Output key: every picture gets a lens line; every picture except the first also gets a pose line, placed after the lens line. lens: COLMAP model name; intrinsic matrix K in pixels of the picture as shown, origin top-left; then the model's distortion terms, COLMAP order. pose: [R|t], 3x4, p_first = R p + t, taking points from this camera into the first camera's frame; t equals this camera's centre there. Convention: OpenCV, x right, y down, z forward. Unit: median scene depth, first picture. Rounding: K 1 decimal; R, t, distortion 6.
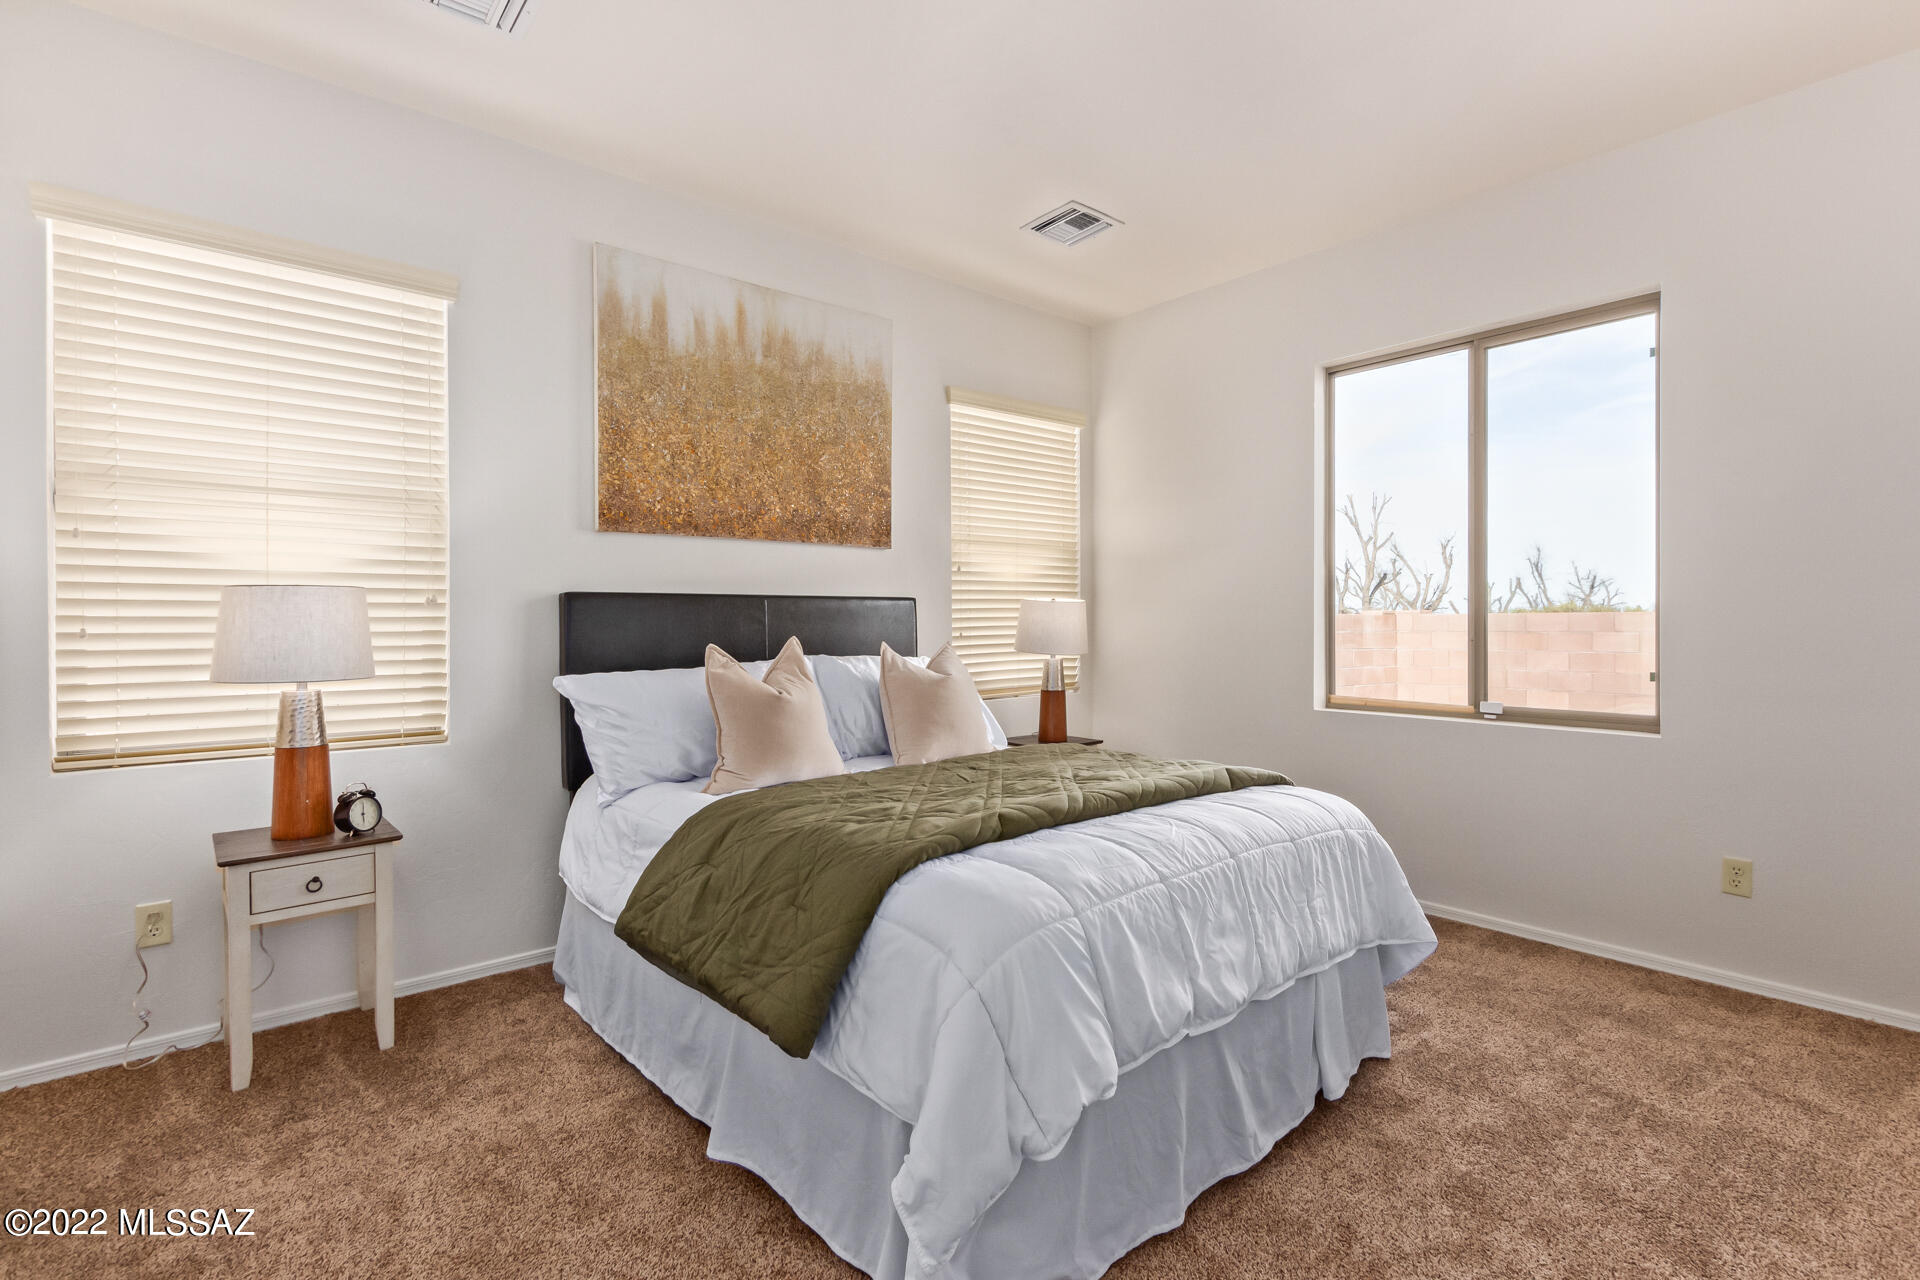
lens RADIAL K [[880.0, 0, 958.4], [0, 880.0, 629.5], [0, 0, 1]] dist [0.007005, -0.001334]
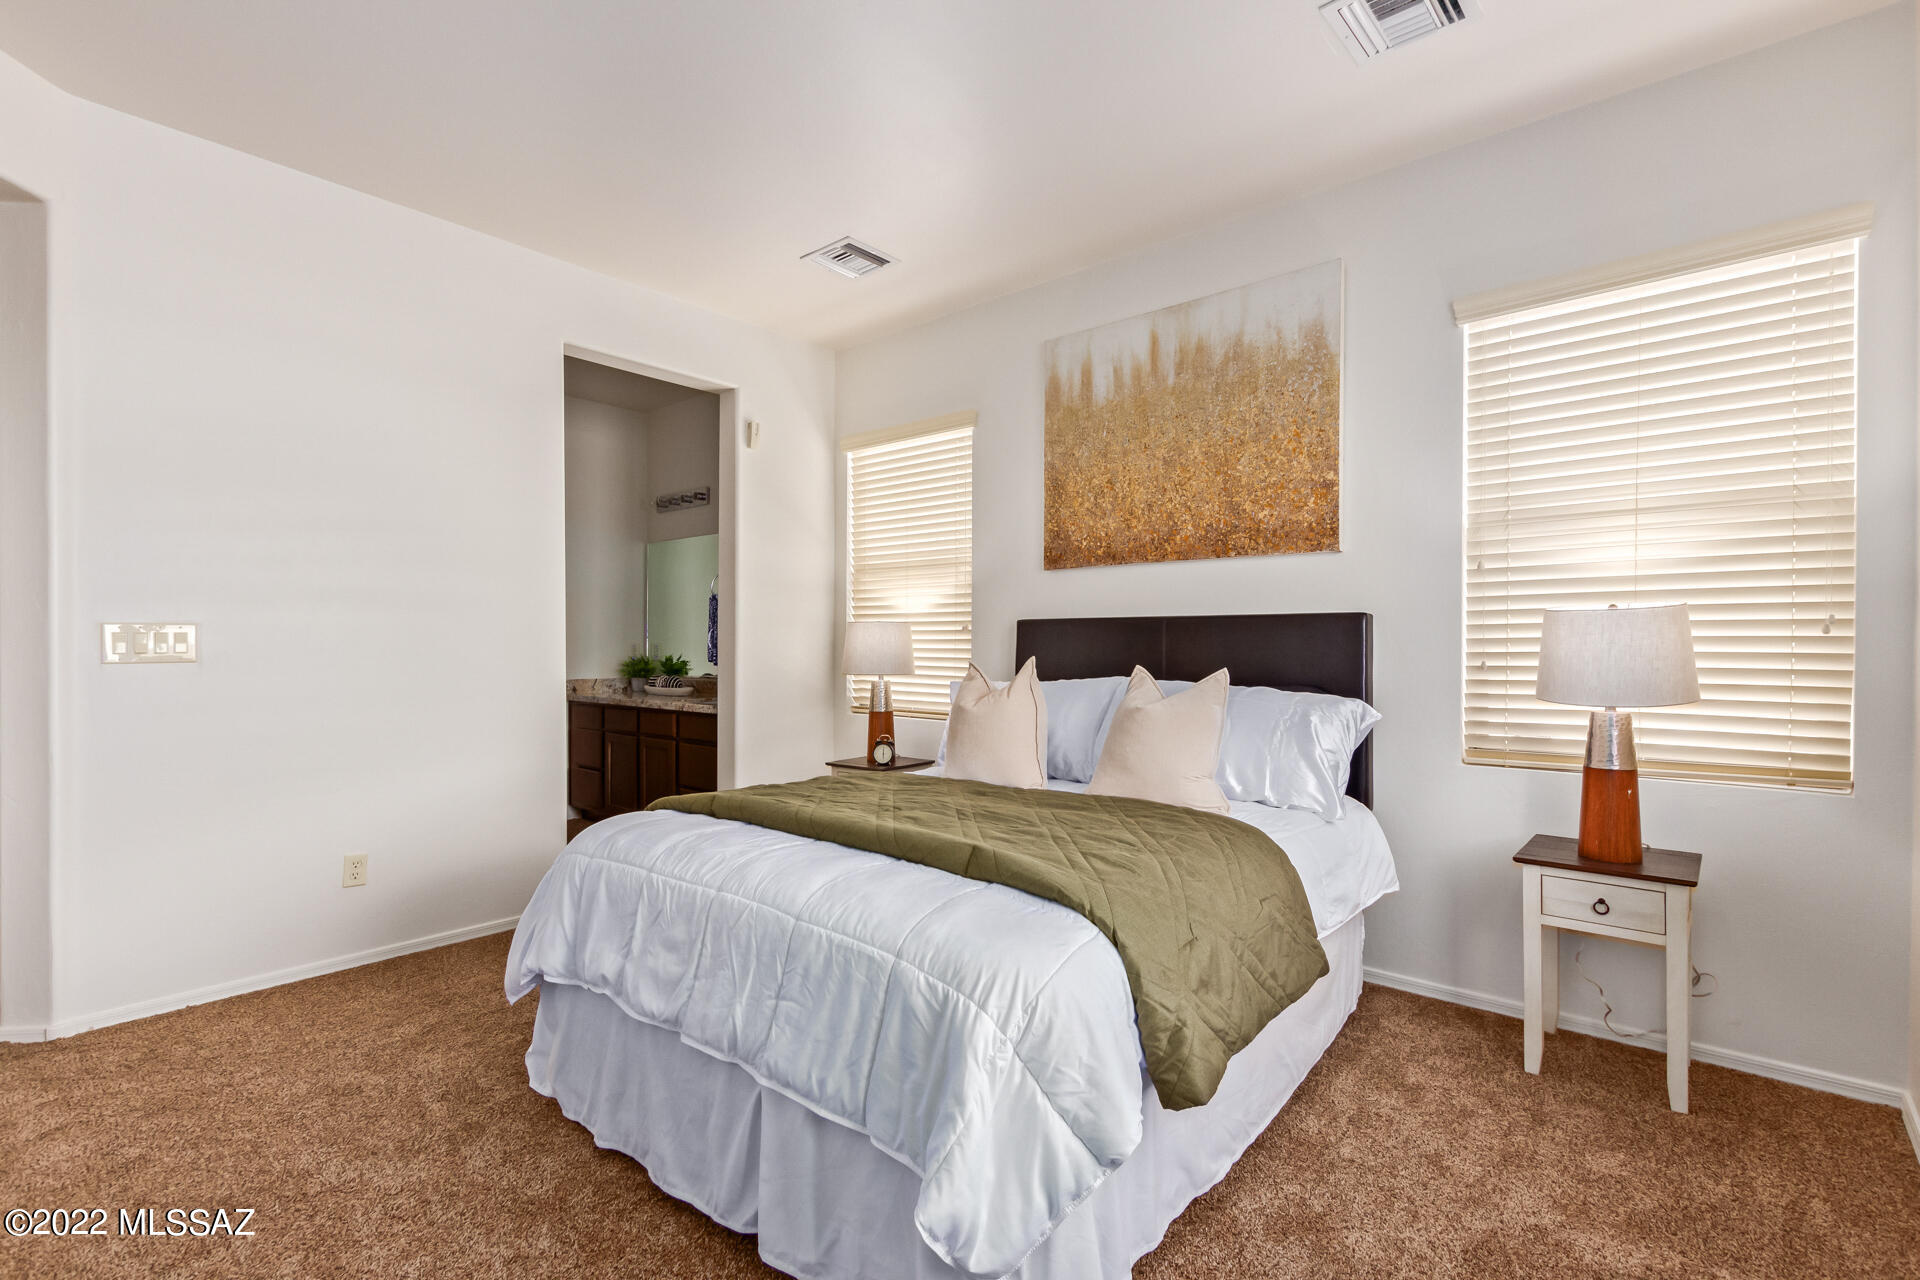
lens RADIAL K [[880.0, 0, 956.5], [0, 880.0, 642.6], [0, 0, 1]] dist [0.007005, -0.001334]
pose [[0.153277, 0.003702, -0.988176, 0.689595], [-0.011582, 0.999931, 0.001949, -0.008414], [0.988115, 0.011146, 0.153310, 0.582162]]
